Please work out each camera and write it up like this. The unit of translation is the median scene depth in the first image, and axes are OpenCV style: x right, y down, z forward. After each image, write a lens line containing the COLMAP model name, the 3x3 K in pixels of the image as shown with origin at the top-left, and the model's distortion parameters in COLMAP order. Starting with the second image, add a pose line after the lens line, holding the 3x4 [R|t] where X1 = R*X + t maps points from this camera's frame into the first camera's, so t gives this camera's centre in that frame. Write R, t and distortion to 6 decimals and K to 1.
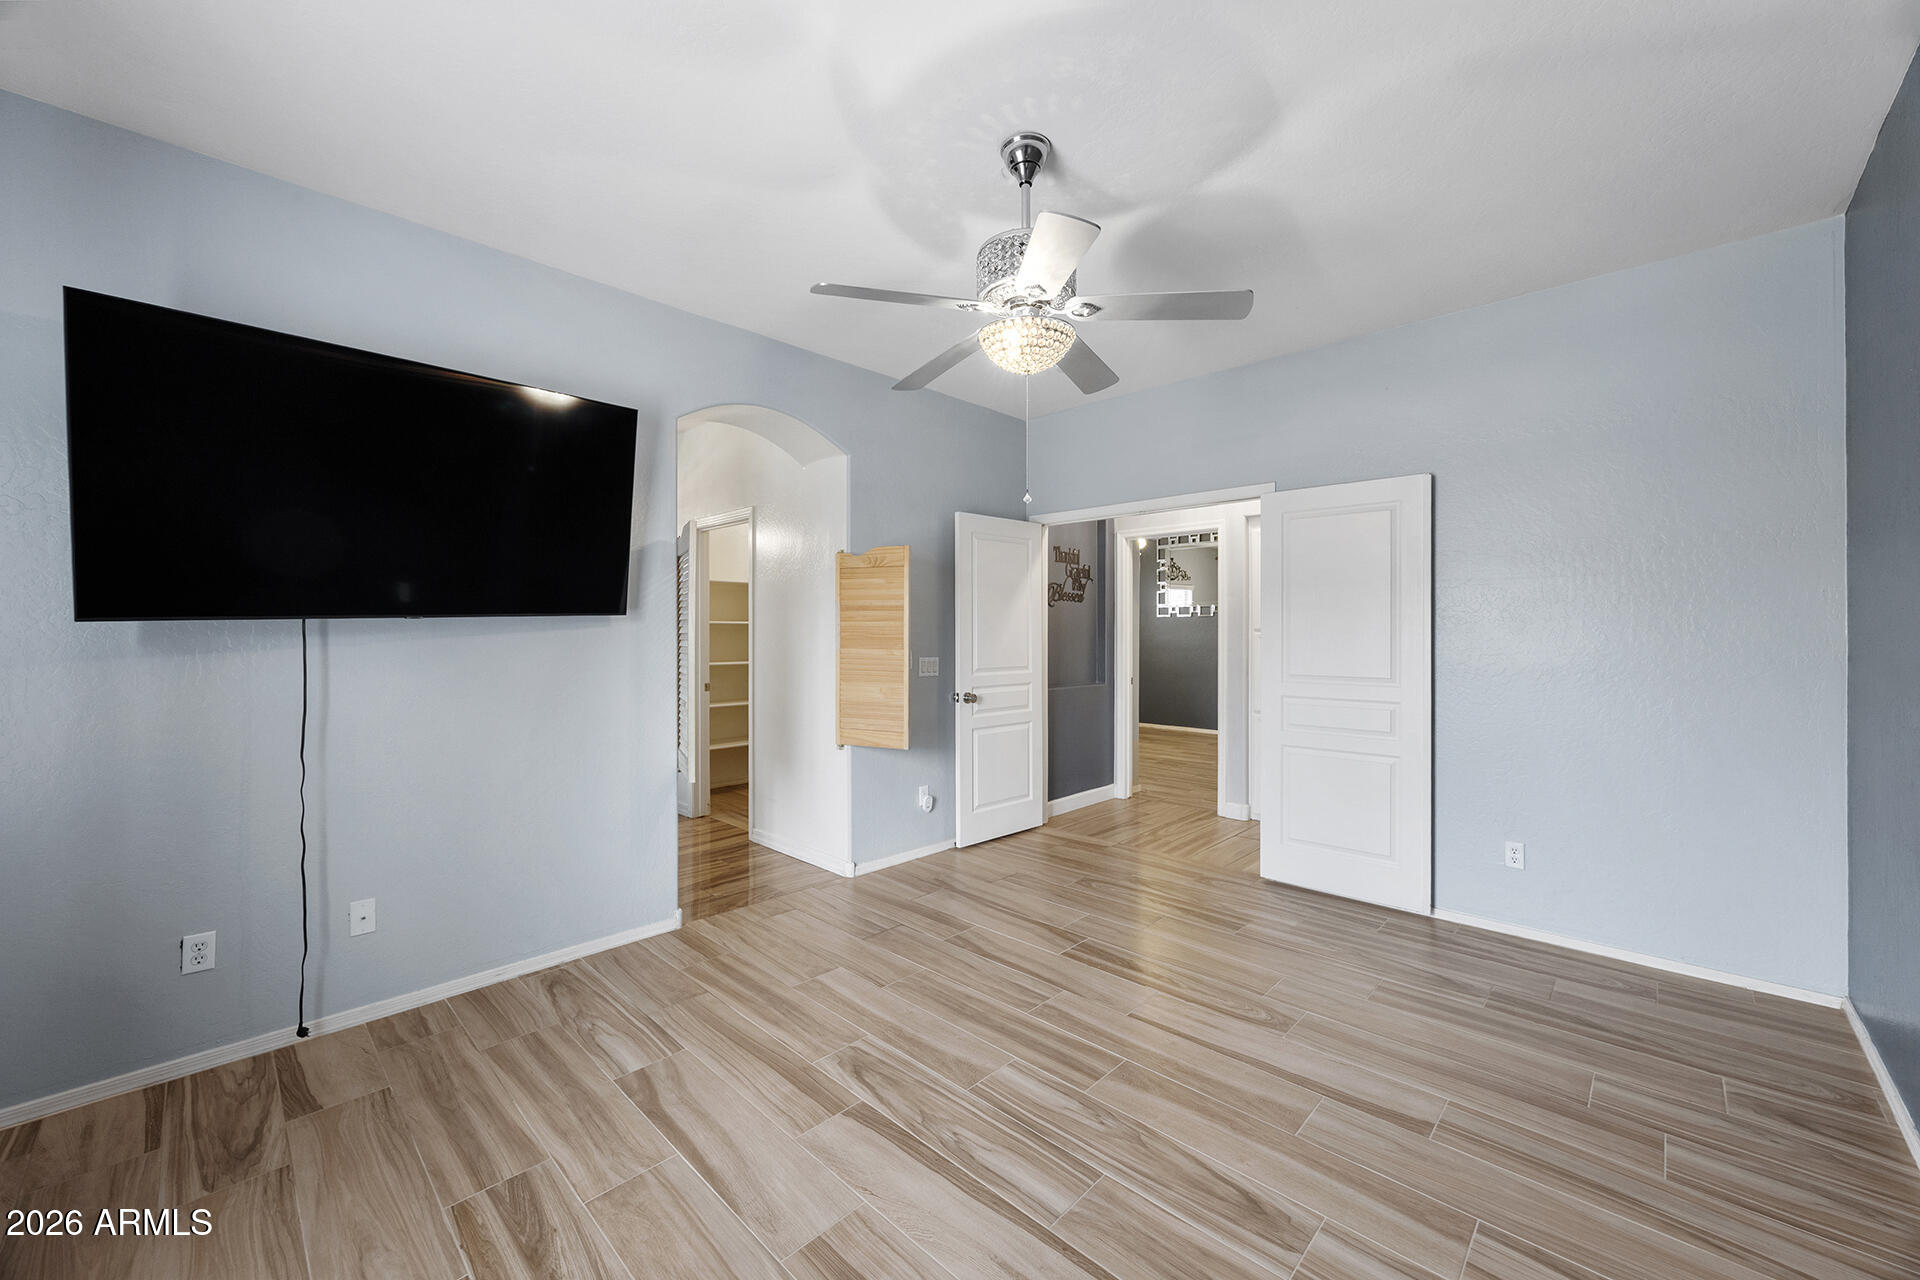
lens RADIAL K [[738.1, 0, 963.0], [0, 738.1, 639.2], [0, 0, 1]] dist [-0.000337, -0.001011]
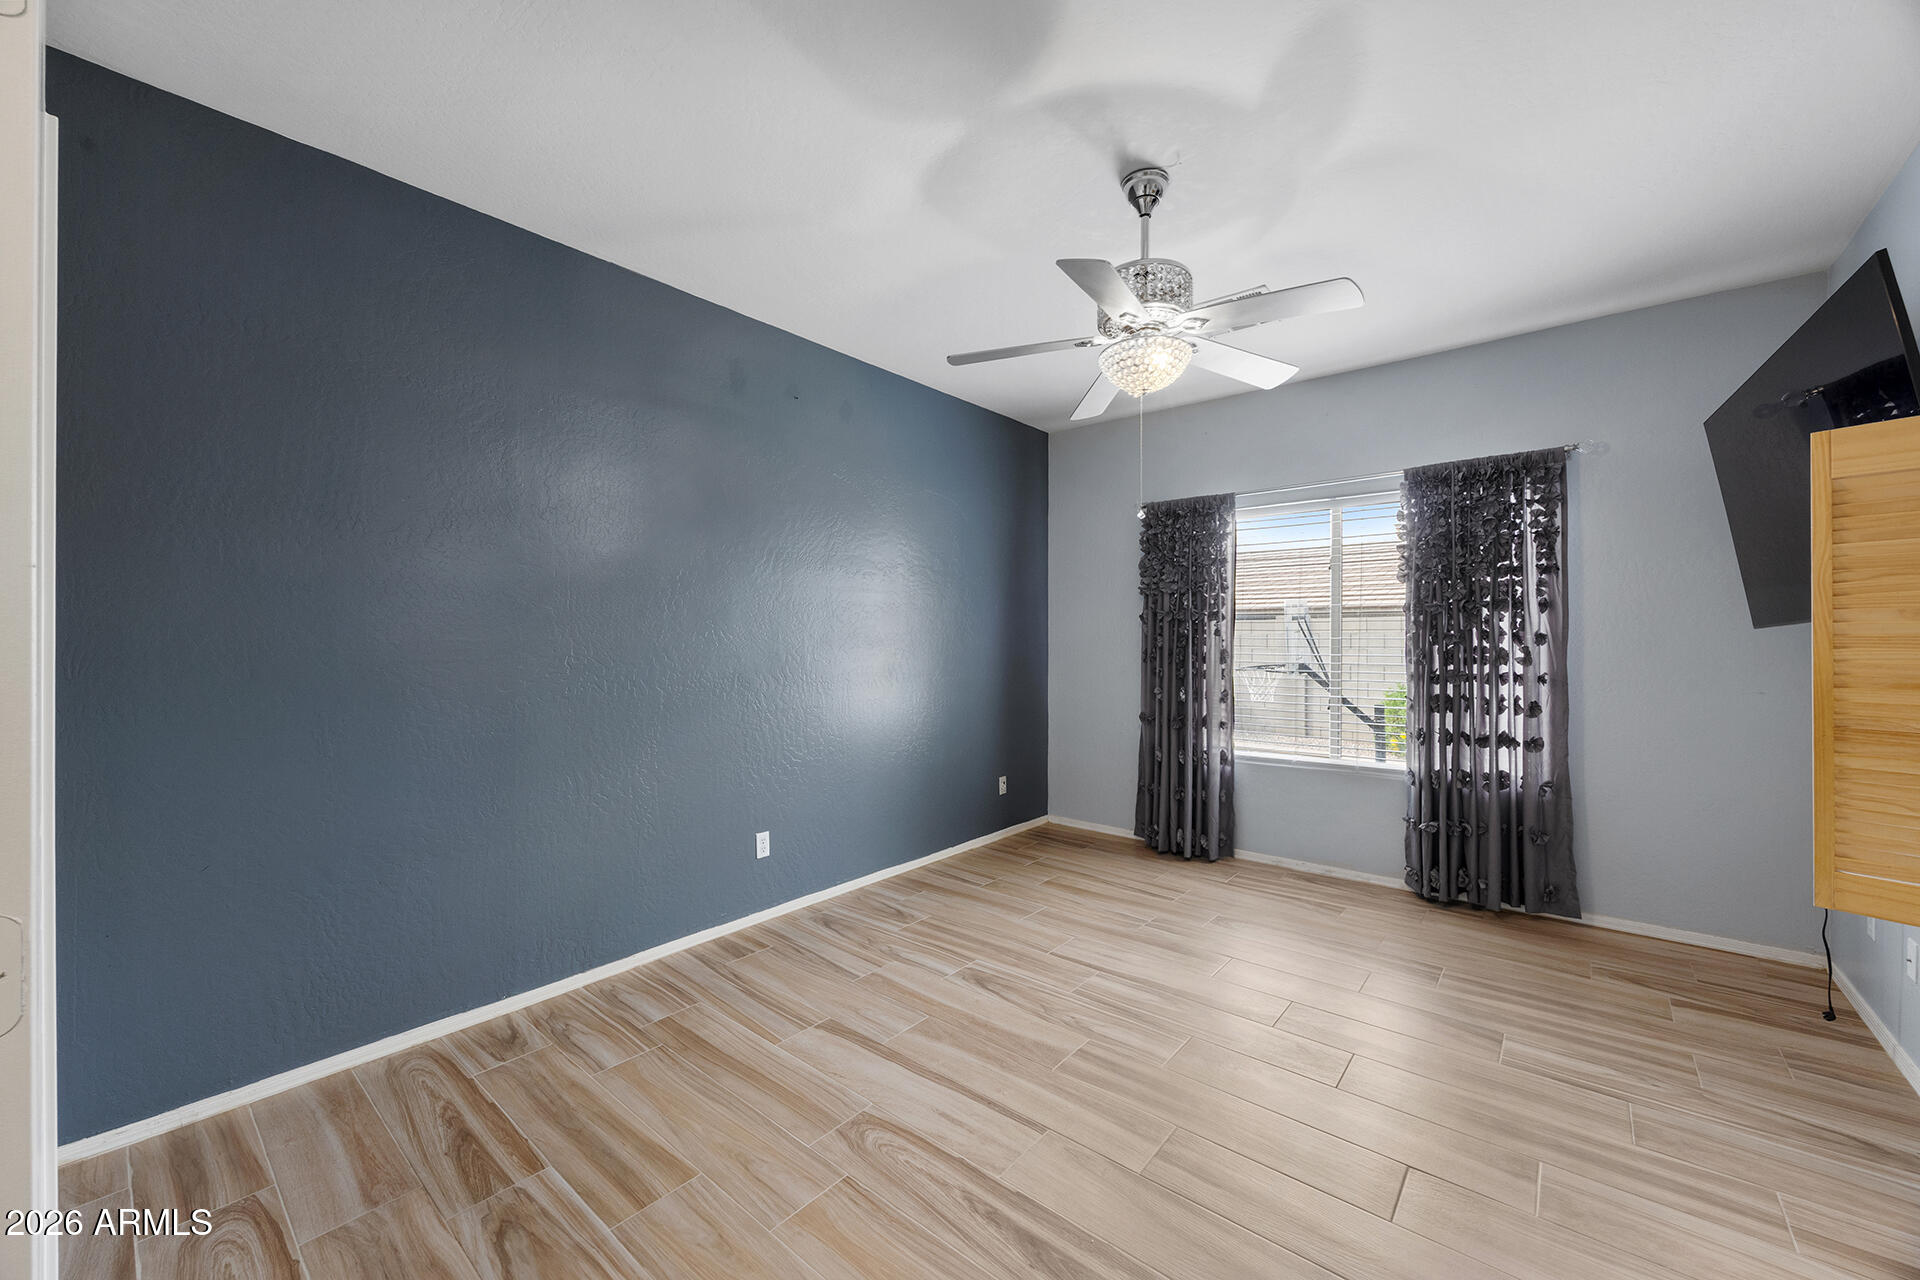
lens RADIAL K [[738.1, 0, 959.1], [0, 738.1, 639.9], [0, 0, 1]] dist [-0.000337, -0.001011]
pose [[-0.997955, 0.002958, -0.063850, 0.369847], [0.002438, 0.999963, 0.008213, -0.012579], [0.063872, 0.008041, -0.997926, 1.791556]]
